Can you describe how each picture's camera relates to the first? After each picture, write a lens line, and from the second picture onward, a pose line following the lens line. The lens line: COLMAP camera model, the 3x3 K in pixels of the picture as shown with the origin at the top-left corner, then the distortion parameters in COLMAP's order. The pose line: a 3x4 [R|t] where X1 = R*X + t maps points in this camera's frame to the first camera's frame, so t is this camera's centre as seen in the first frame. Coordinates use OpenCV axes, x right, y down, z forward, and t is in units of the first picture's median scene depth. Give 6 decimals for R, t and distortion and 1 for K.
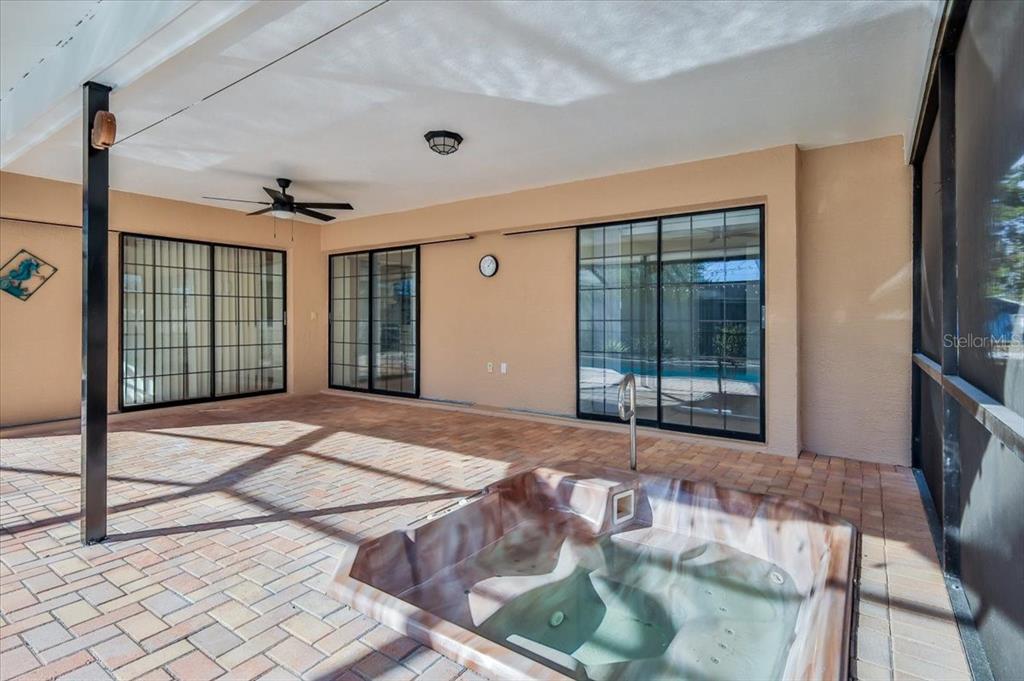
lens RADIAL K [[553.9, 0, 460.6], [0, 553.9, 327.7], [0, 0, 1]] dist [0.002657, 0.000630]
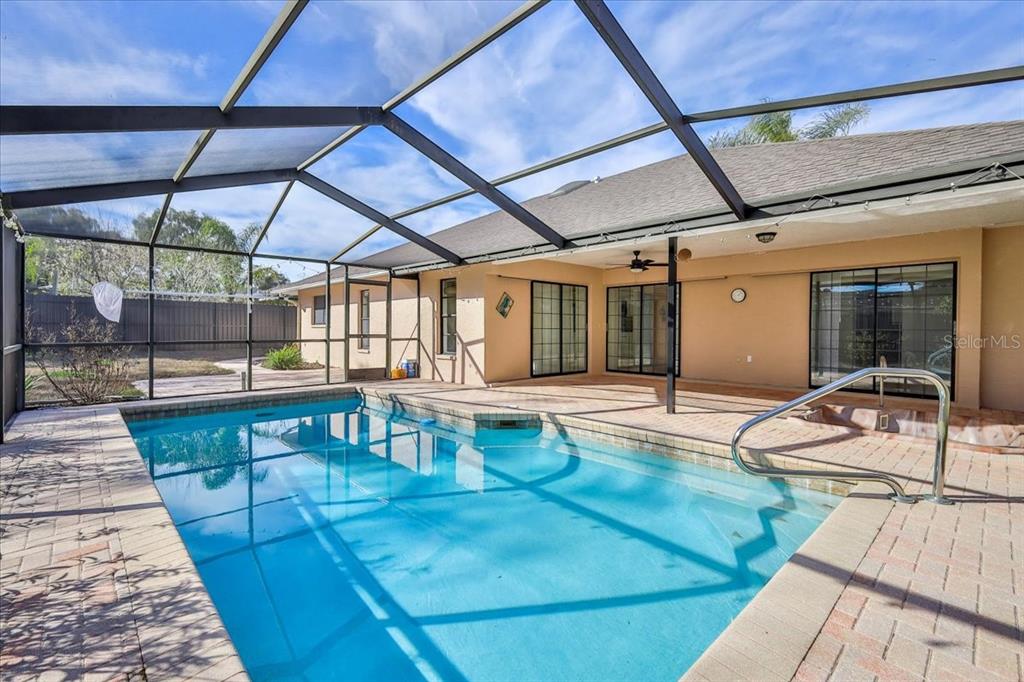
lens RADIAL K [[453.1, 0, 505.8], [0, 453.1, 340.8], [0, 0, 1]] dist [0.012041, -0.000667]
pose [[0.980493, 0.009370, -0.196333, -0.381572], [-0.006596, 0.999869, 0.014779, 0.005931], [0.196445, -0.013195, 0.980426, -0.468074]]
